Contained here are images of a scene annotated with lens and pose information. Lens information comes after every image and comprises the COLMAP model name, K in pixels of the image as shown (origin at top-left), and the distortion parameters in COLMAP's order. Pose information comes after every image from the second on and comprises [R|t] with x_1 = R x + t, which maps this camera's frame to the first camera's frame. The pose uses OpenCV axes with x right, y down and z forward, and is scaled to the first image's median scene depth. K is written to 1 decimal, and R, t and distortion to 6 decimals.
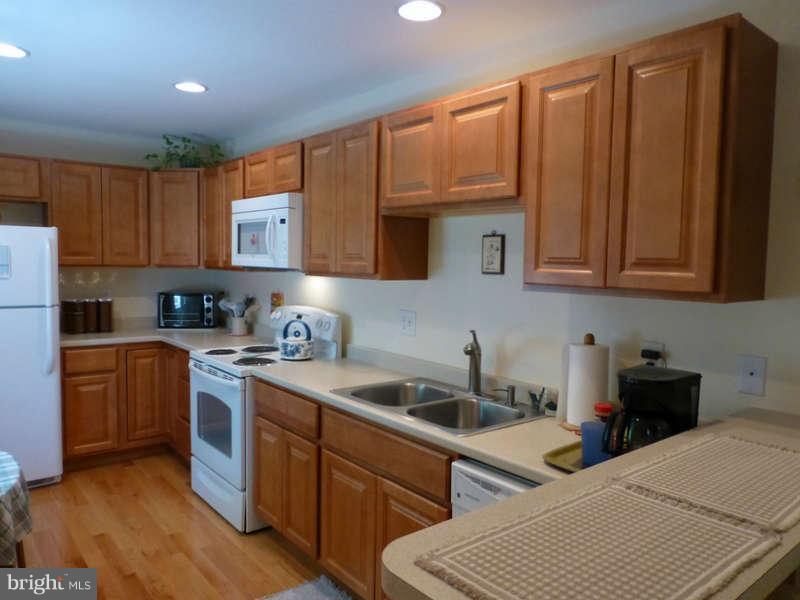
lens RADIAL K [[596.0, 0, 398.1], [0, 596.0, 303.0], [0, 0, 1]] dist [-0.018325, 0.008307]
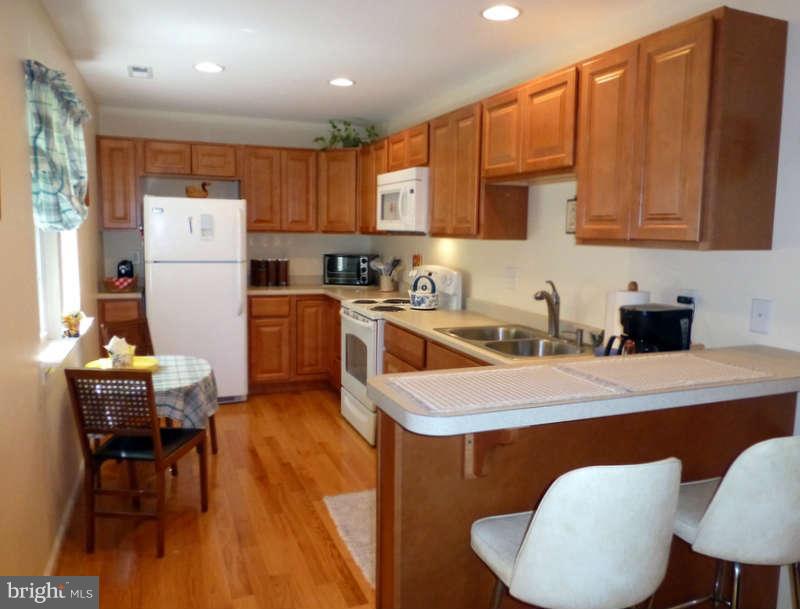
lens RADIAL K [[625.4, 0, 401.4], [0, 625.4, 300.9], [0, 0, 1]] dist [-0.008965, 0.000019]
pose [[0.952746, 0.031181, -0.302164, 0.171324], [-0.020742, 0.999074, 0.037697, 0.034648], [0.303059, -0.029648, 0.952510, -0.201822]]
